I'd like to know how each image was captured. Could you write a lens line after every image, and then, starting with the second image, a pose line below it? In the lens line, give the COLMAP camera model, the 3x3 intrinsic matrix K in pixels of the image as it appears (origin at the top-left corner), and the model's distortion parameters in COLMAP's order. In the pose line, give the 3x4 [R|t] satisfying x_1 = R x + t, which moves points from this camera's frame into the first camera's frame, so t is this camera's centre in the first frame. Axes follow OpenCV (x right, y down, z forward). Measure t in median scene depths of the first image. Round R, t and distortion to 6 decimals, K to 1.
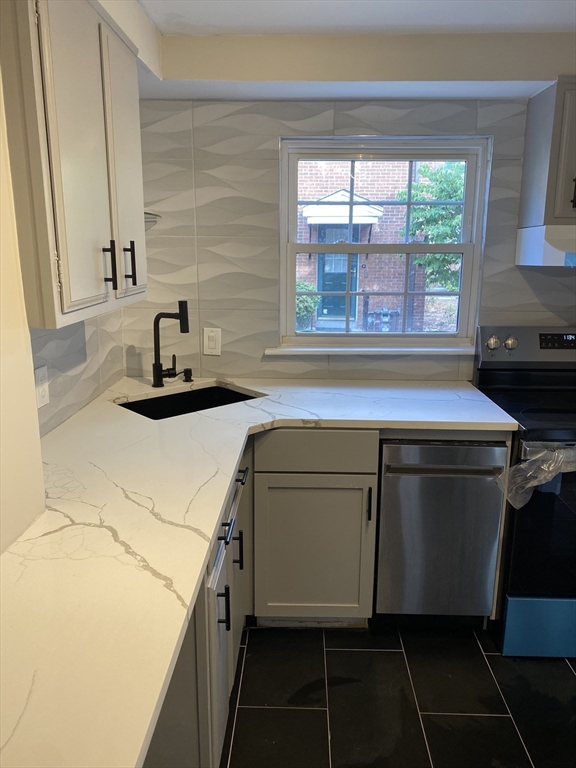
lens RADIAL K [[581.5, 0, 291.0], [0, 581.5, 378.7], [0, 0, 1]] dist [0.049316, -0.060951]
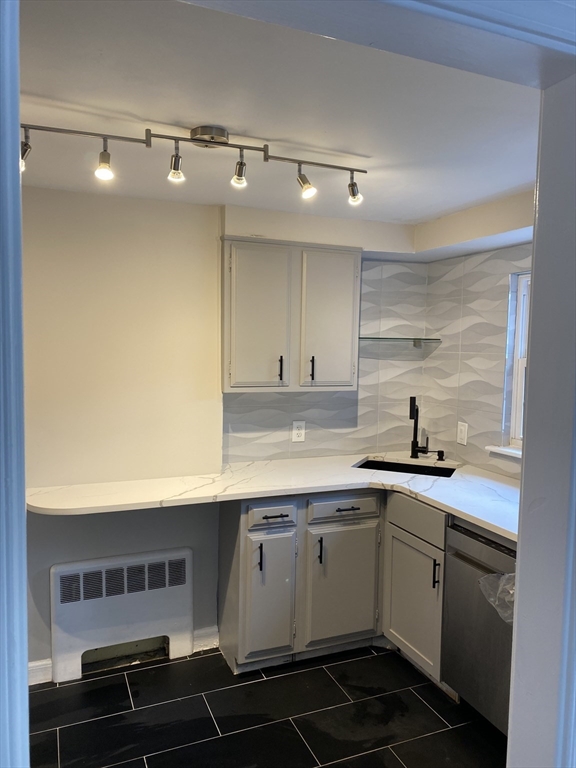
lens RADIAL K [[586.4, 0, 298.3], [0, 586.4, 382.9], [0, 0, 1]] dist [0.074628, -0.075812]
pose [[0.418091, 0.064951, -0.906080, 0.934675], [-0.216618, 0.975795, -0.030005, -0.060010], [0.882200, 0.208818, 0.422040, 0.136375]]
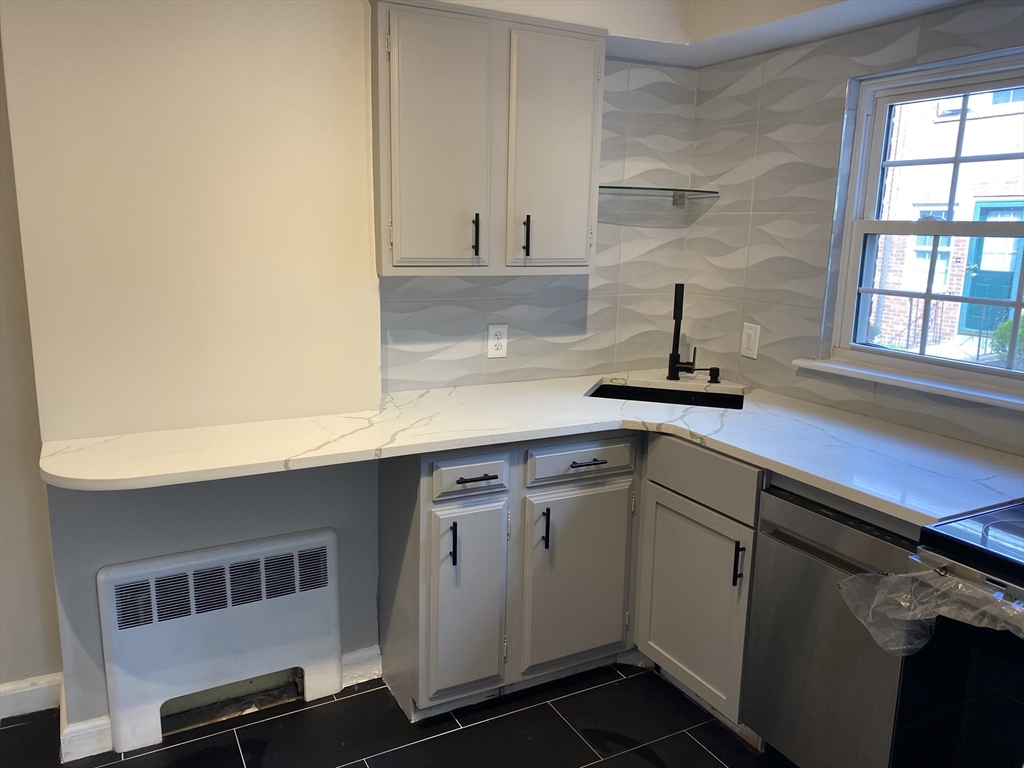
lens RADIAL K [[783.3, 0, 508.8], [0, 783.3, 372.5], [0, 0, 1]] dist [0.069489, -0.069833]
pose [[0.491031, 0.166601, -0.855063, 0.698488], [-0.210069, 0.975222, 0.069378, -0.028212], [0.845434, 0.145556, 0.513862, 0.169225]]
